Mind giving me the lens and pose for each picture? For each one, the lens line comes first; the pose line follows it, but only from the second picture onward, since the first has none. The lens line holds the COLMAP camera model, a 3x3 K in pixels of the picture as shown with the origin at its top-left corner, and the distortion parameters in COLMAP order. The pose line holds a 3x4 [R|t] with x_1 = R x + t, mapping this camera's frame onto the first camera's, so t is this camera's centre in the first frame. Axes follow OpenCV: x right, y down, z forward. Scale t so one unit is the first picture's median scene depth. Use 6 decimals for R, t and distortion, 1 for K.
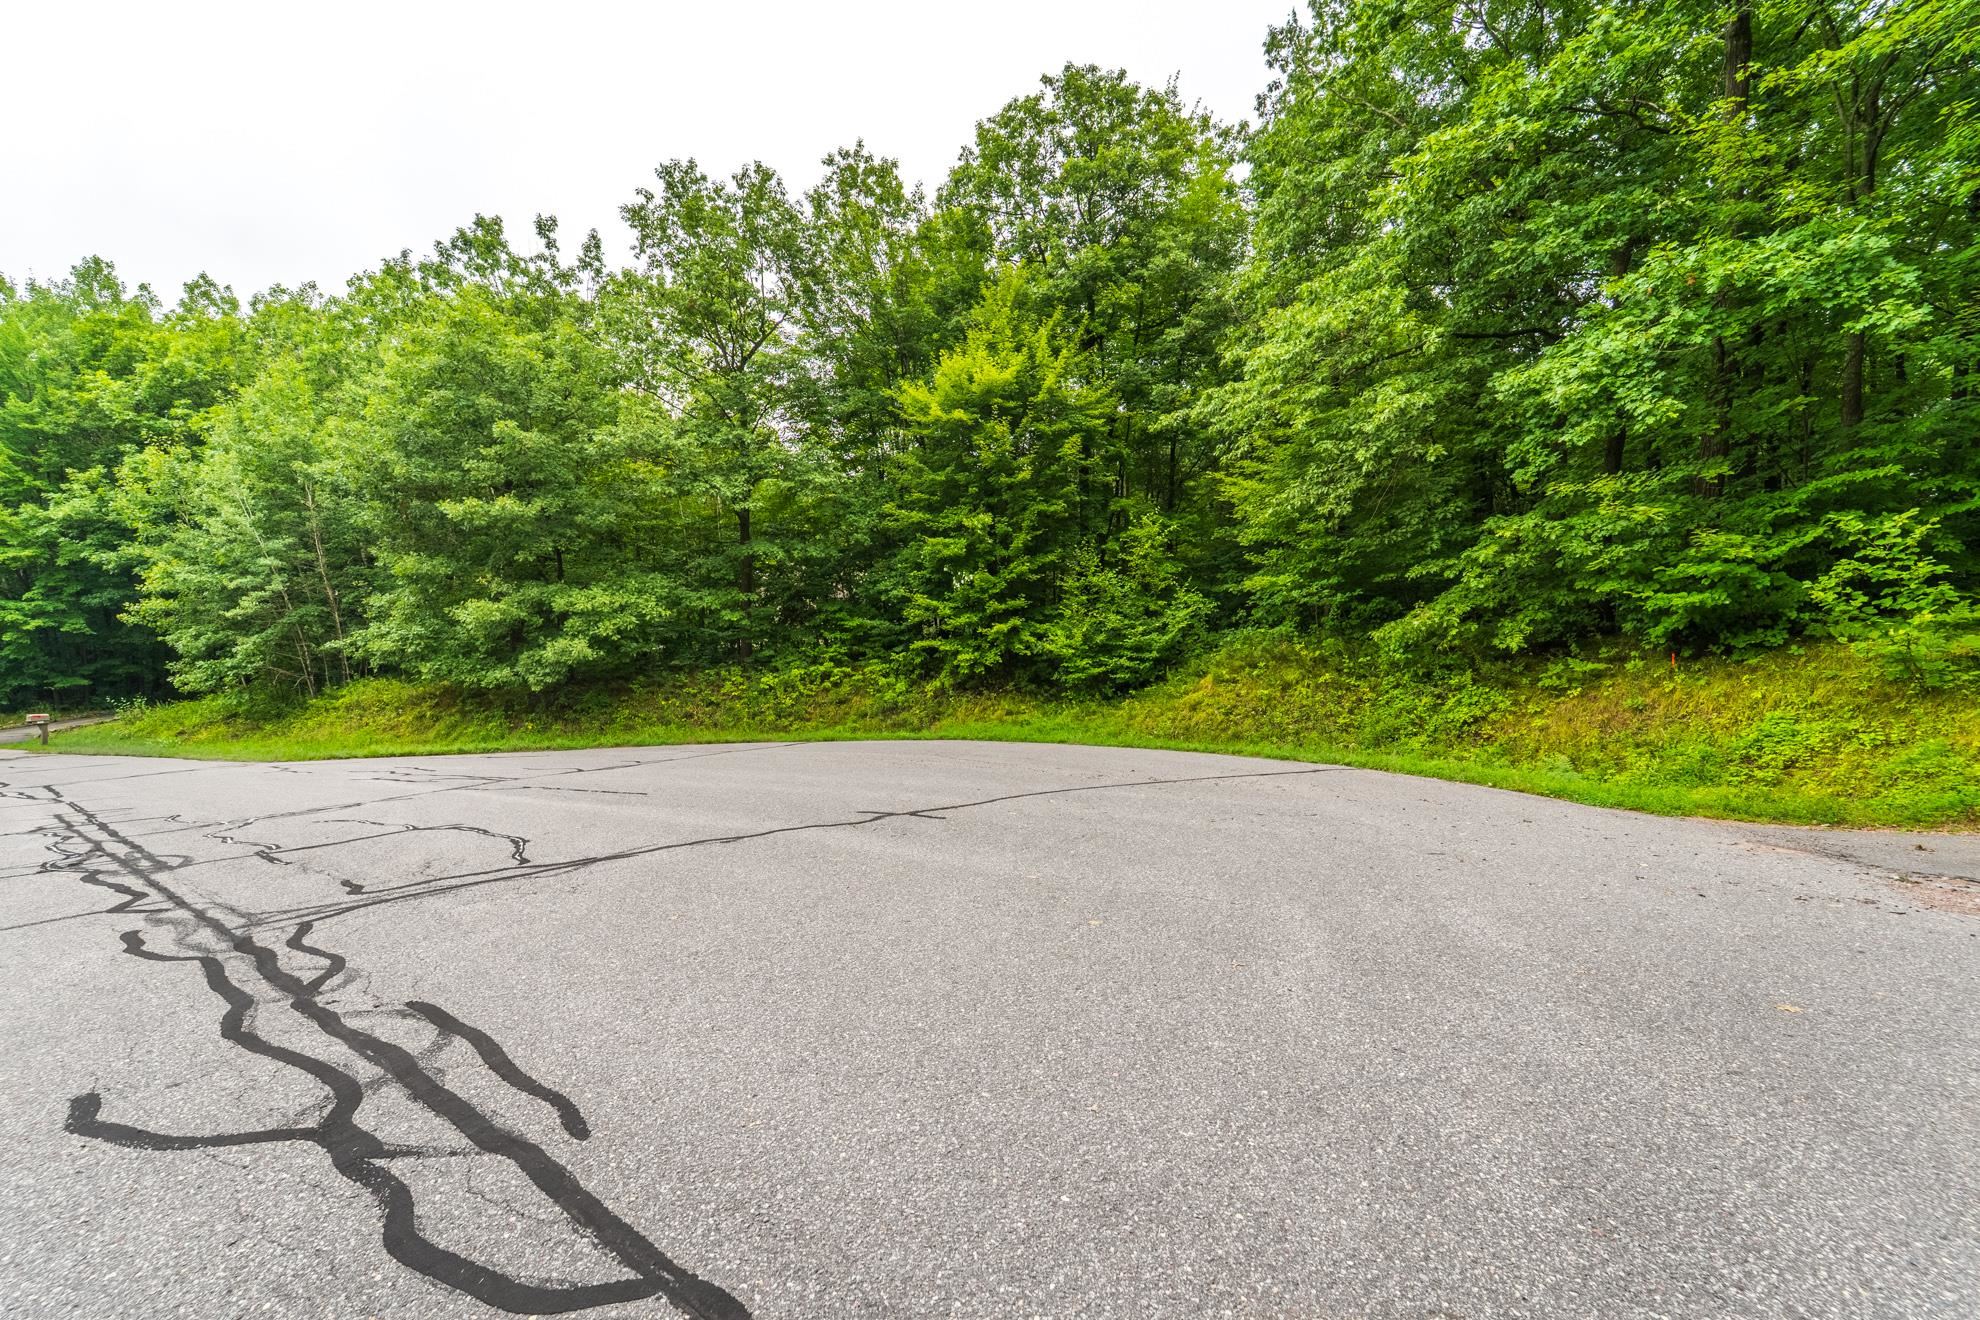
lens RADIAL K [[802.7, 0, 990.0], [0, 802.7, 660.0], [0, 0, 1]] dist [-0.008369, -0.000176]
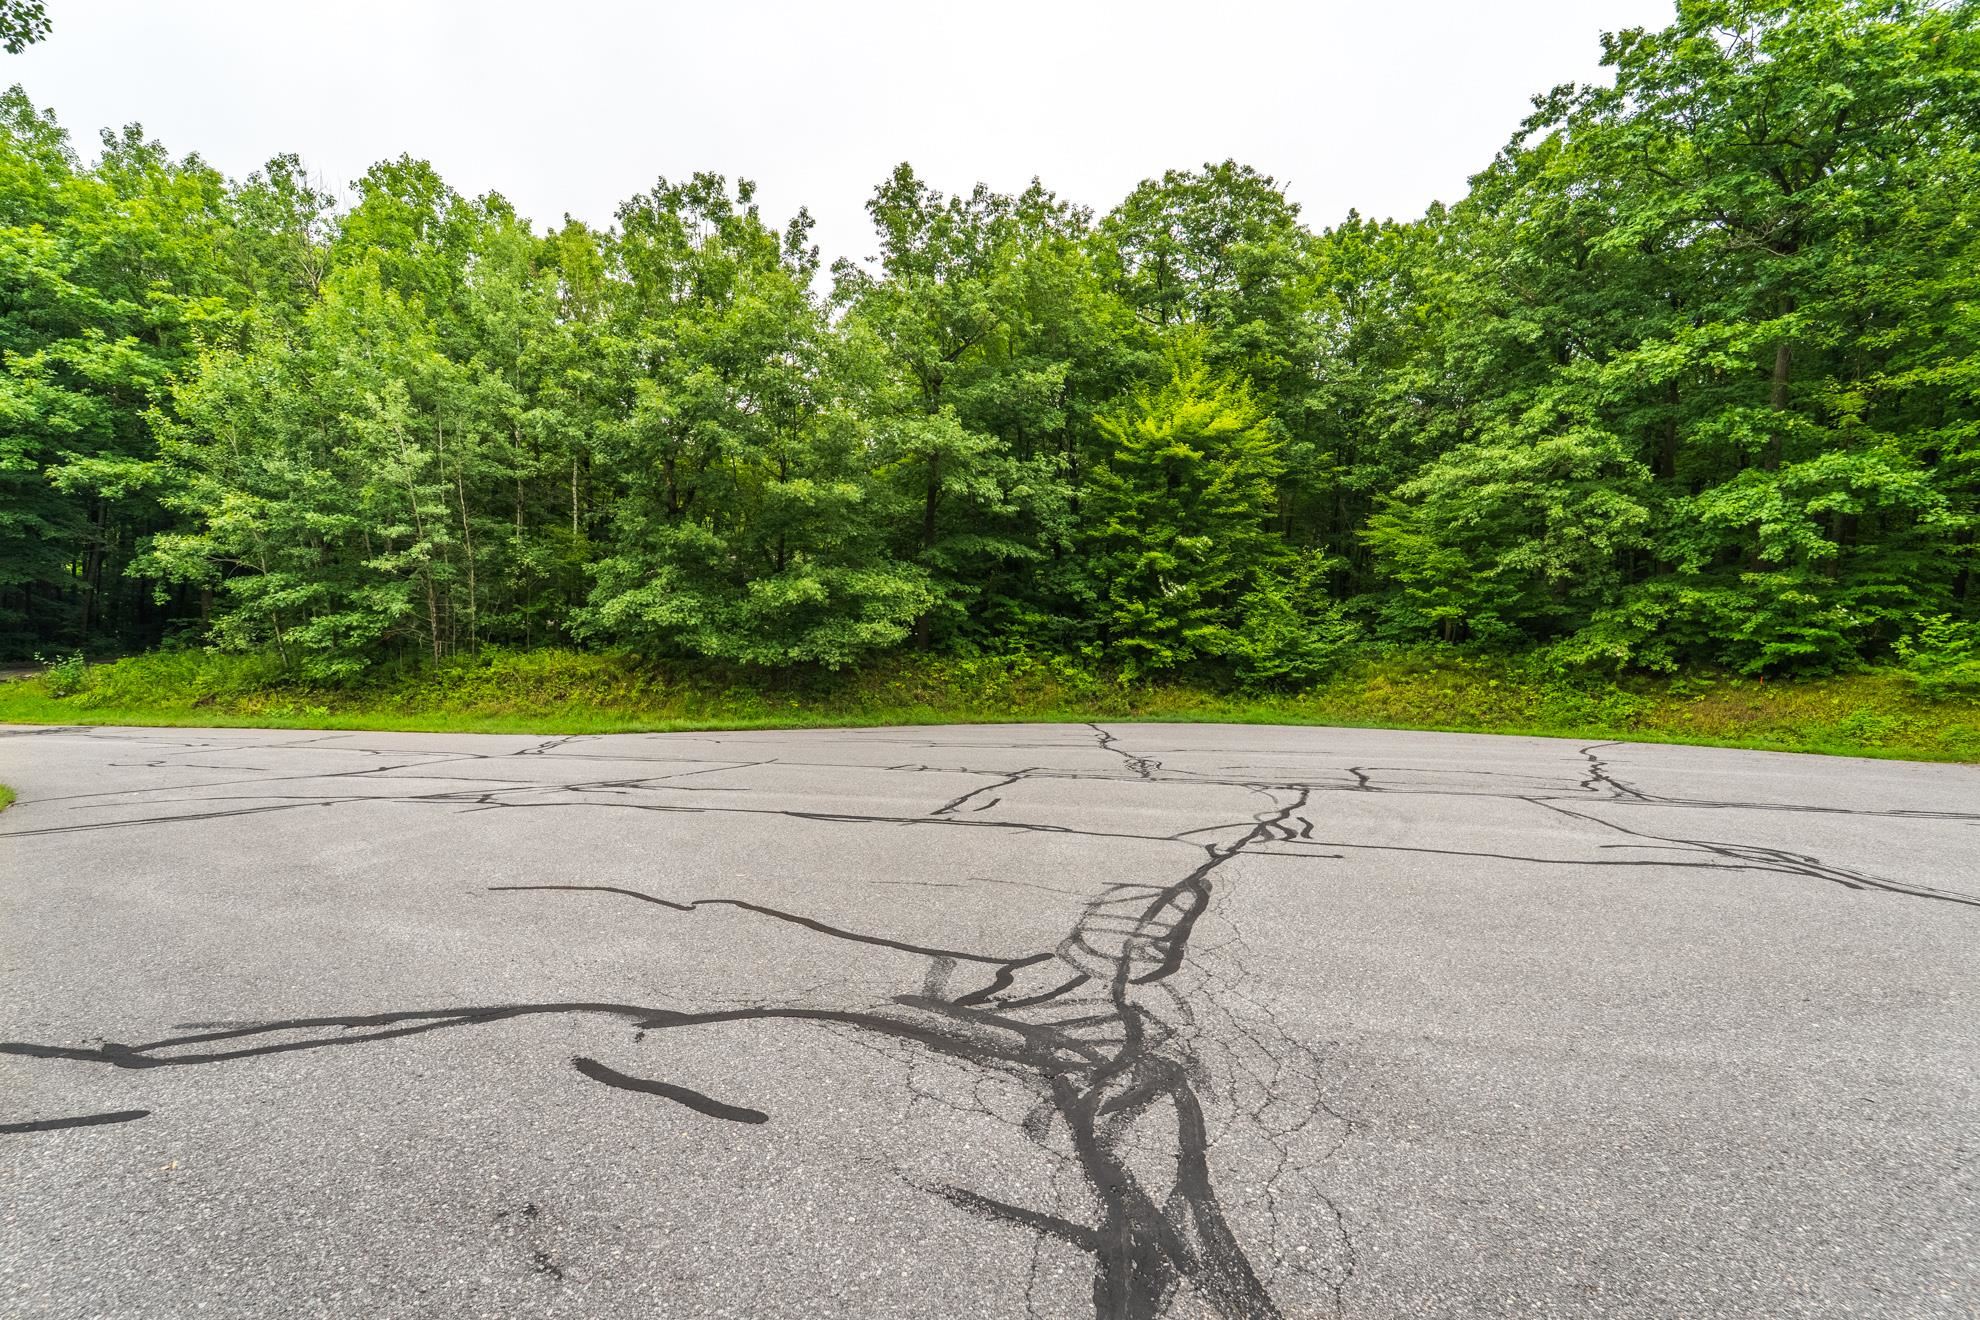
lens RADIAL K [[824.4, 0, 990.0], [0, 824.4, 660.0], [0, 0, 1]] dist [-0.003217, -0.000565]
pose [[0.940881, 0.041036, 0.336242, -0.701505], [-0.044397, 0.999011, 0.002311, 0.013359], [-0.335815, -0.017102, 0.941773, -0.062834]]
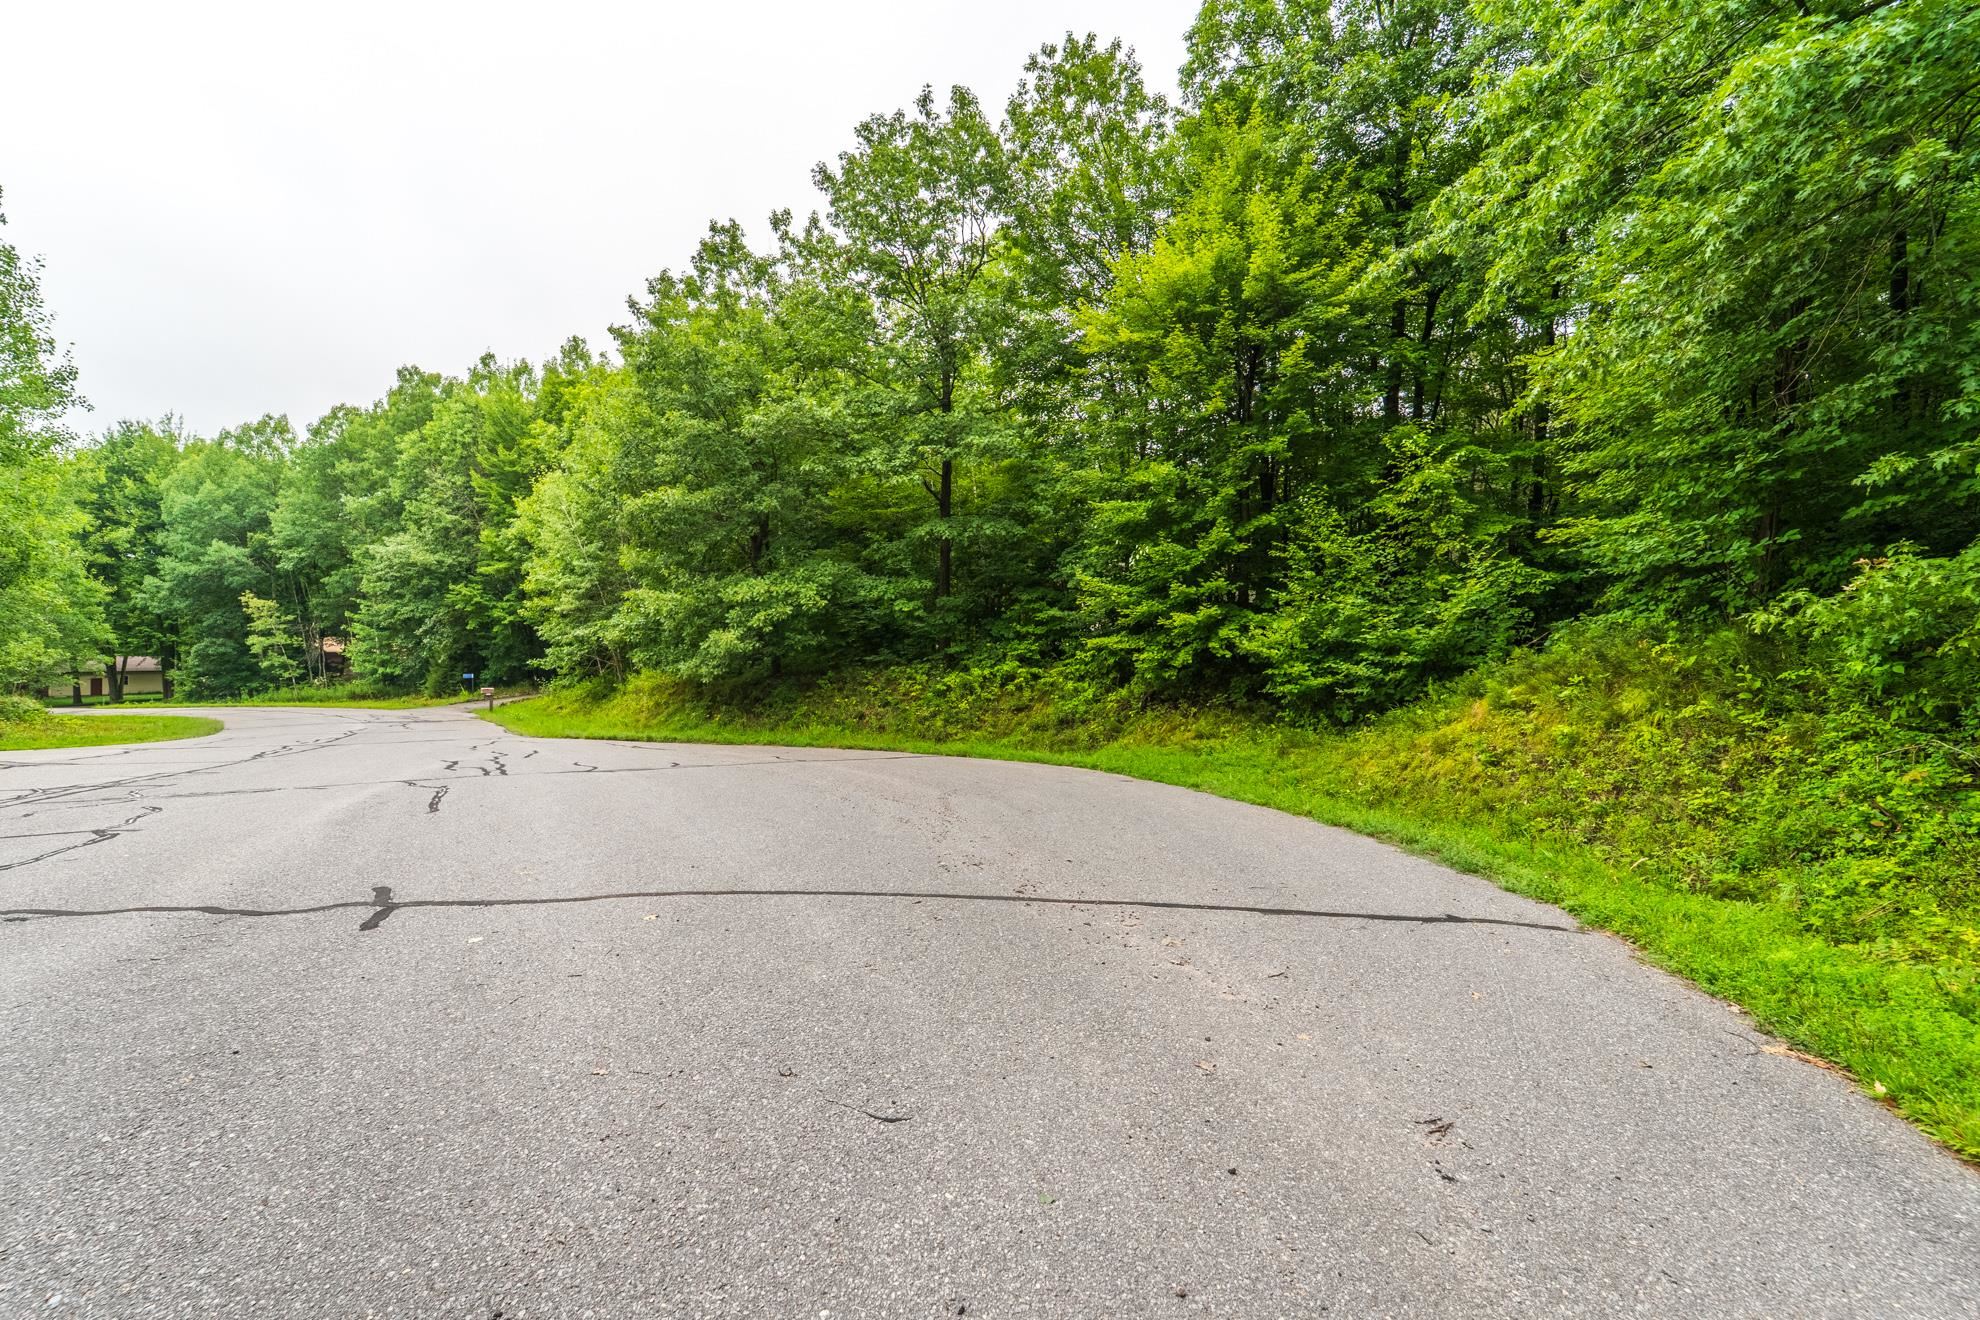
lens RADIAL K [[824.4, 0, 990.0], [0, 824.4, 660.0], [0, 0, 1]] dist [-0.003217, -0.000565]
pose [[0.883974, 0.021375, -0.467048, 0.203145], [-0.023288, 0.999727, 0.001676, 0.000694], [0.466956, 0.009395, 0.884231, 0.254566]]
